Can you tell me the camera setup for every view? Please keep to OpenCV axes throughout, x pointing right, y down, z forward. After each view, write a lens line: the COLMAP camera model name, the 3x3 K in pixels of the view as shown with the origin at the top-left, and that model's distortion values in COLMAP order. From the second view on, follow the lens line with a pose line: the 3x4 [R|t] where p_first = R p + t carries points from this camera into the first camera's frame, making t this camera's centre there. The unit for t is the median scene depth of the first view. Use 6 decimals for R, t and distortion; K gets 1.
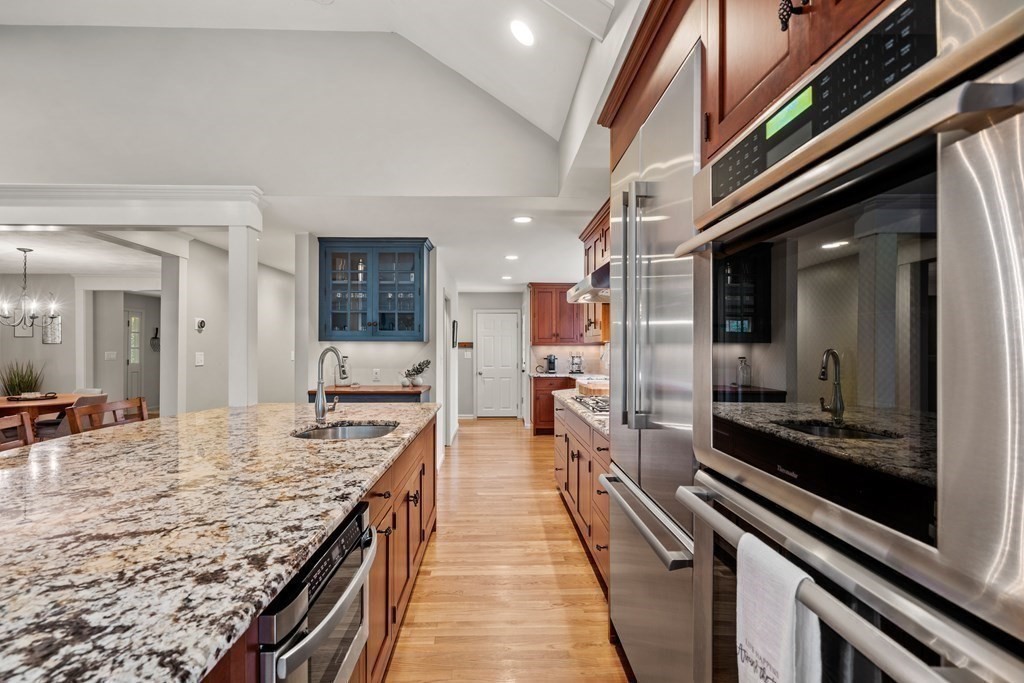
lens RADIAL K [[469.3, 0, 502.4], [0, 469.3, 348.9], [0, 0, 1]] dist [-0.003910, 0.000435]
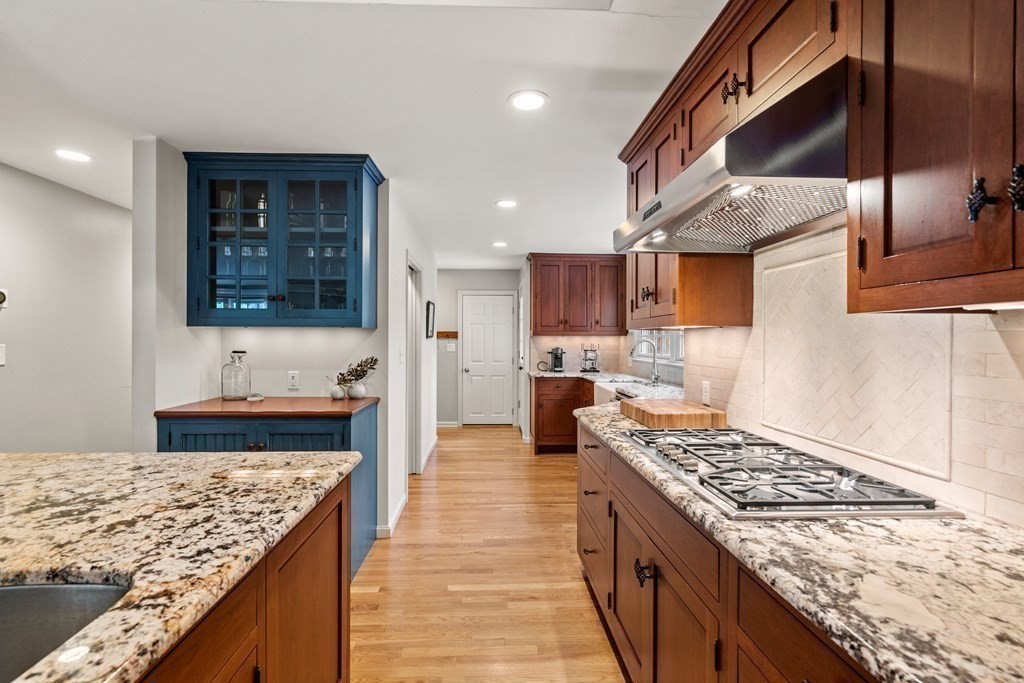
lens RADIAL K [[469.3, 0, 502.7], [0, 469.3, 340.7], [0, 0, 1]] dist [-0.003910, 0.000435]
pose [[0.999893, 0.002979, 0.014326, 0.004247], [-0.003009, 0.999993, 0.002070, -0.000172], [-0.014320, -0.002113, 0.999895, 0.306219]]
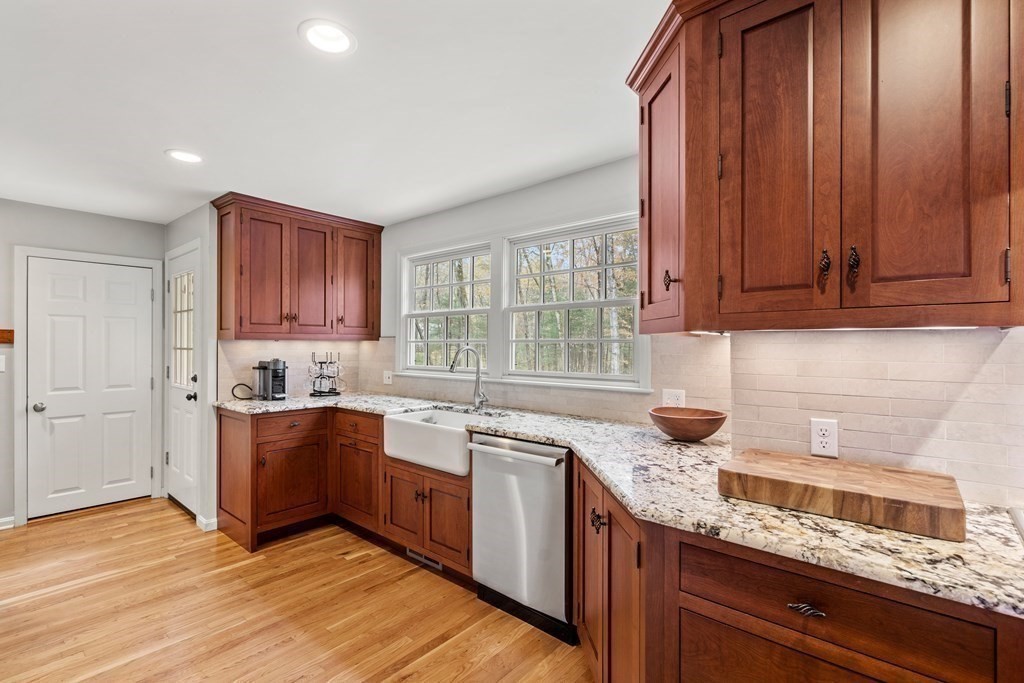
lens RADIAL K [[469.3, 0, 505.8], [0, 469.3, 343.2], [0, 0, 1]] dist [-0.003910, 0.000435]
pose [[0.675481, 0.002773, 0.737372, -0.110299], [-0.002527, 0.999996, -0.001445, -0.004736], [-0.737373, -0.000887, 0.675485, 0.671102]]
